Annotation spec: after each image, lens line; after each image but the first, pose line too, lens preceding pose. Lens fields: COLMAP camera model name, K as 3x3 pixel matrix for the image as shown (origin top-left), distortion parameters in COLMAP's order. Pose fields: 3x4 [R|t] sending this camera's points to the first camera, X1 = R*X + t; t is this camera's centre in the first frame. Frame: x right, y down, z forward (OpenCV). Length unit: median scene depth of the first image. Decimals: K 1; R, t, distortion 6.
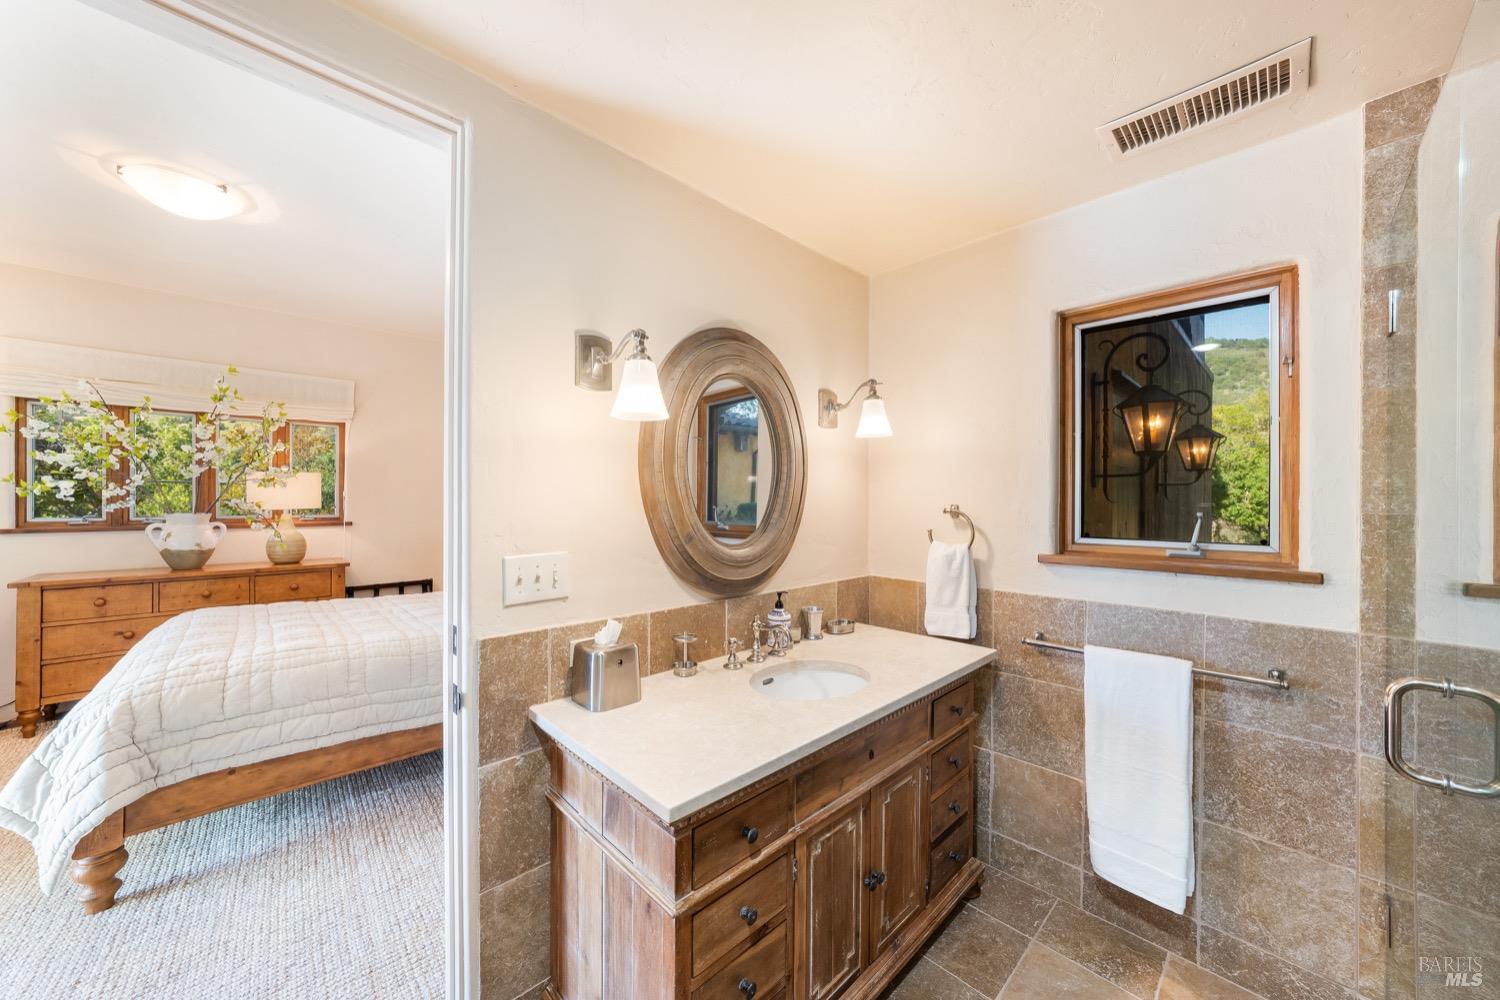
lens RADIAL K [[547.8, 0, 748.7], [0, 547.8, 505.8], [0, 0, 1]] dist [-0.023541, 0.006837]
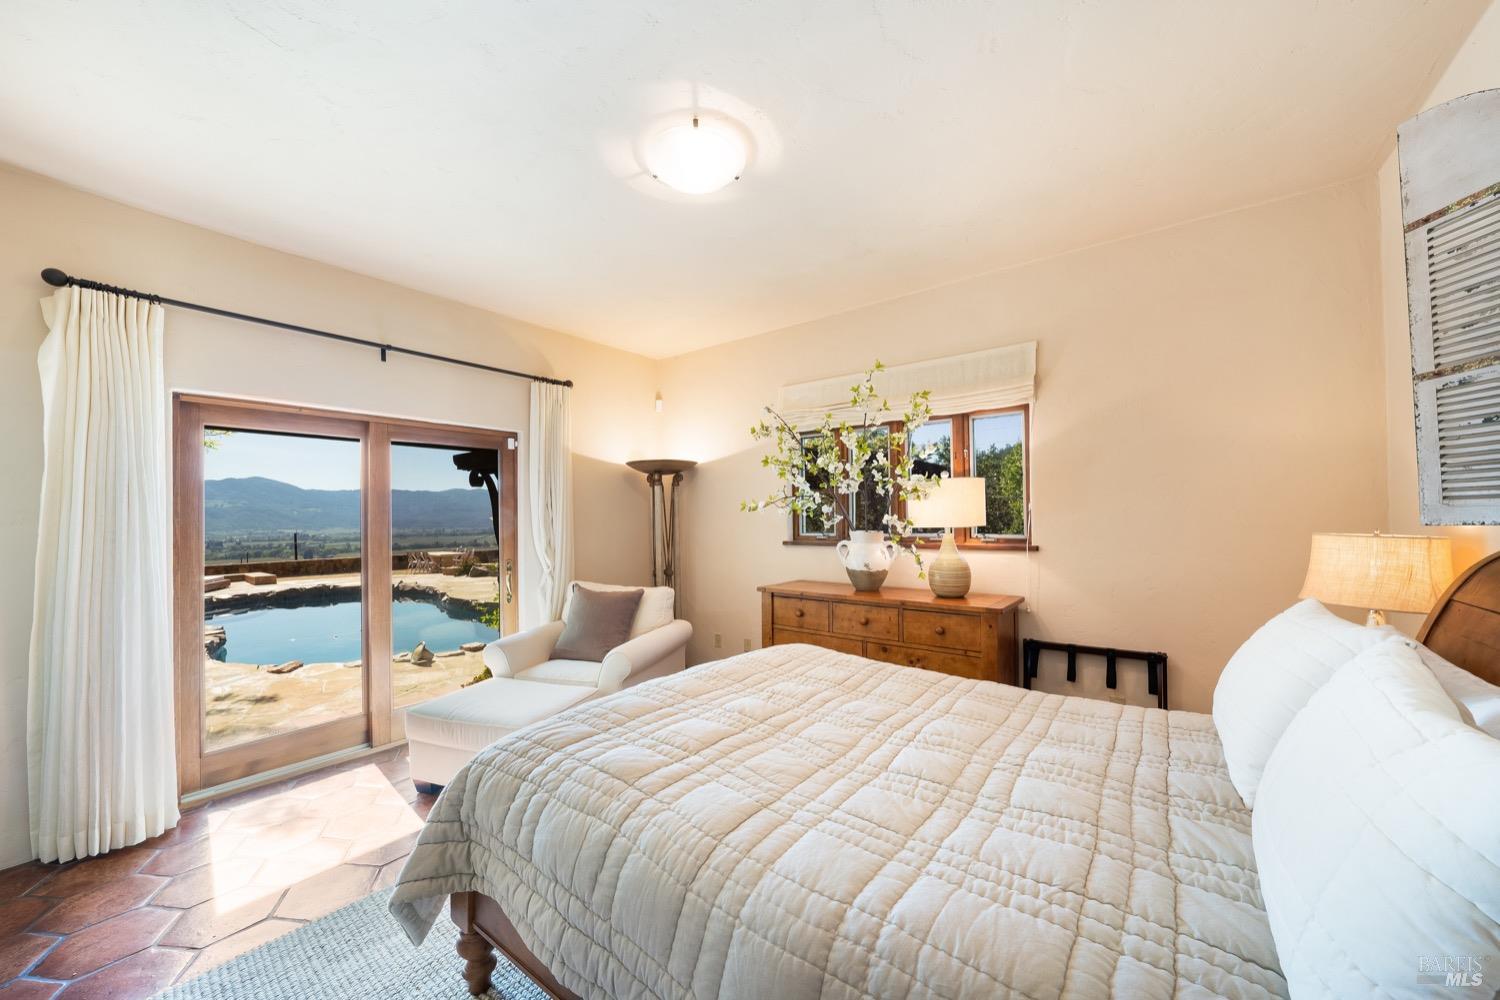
lens RADIAL K [[547.8, 0, 748.7], [0, 547.8, 505.8], [0, 0, 1]] dist [-0.023541, 0.006837]
pose [[0.135696, -0.025729, -0.990416, -0.124420], [0.000130, 0.999663, -0.025952, -0.004125], [0.990751, 0.003393, 0.135653, 0.635101]]
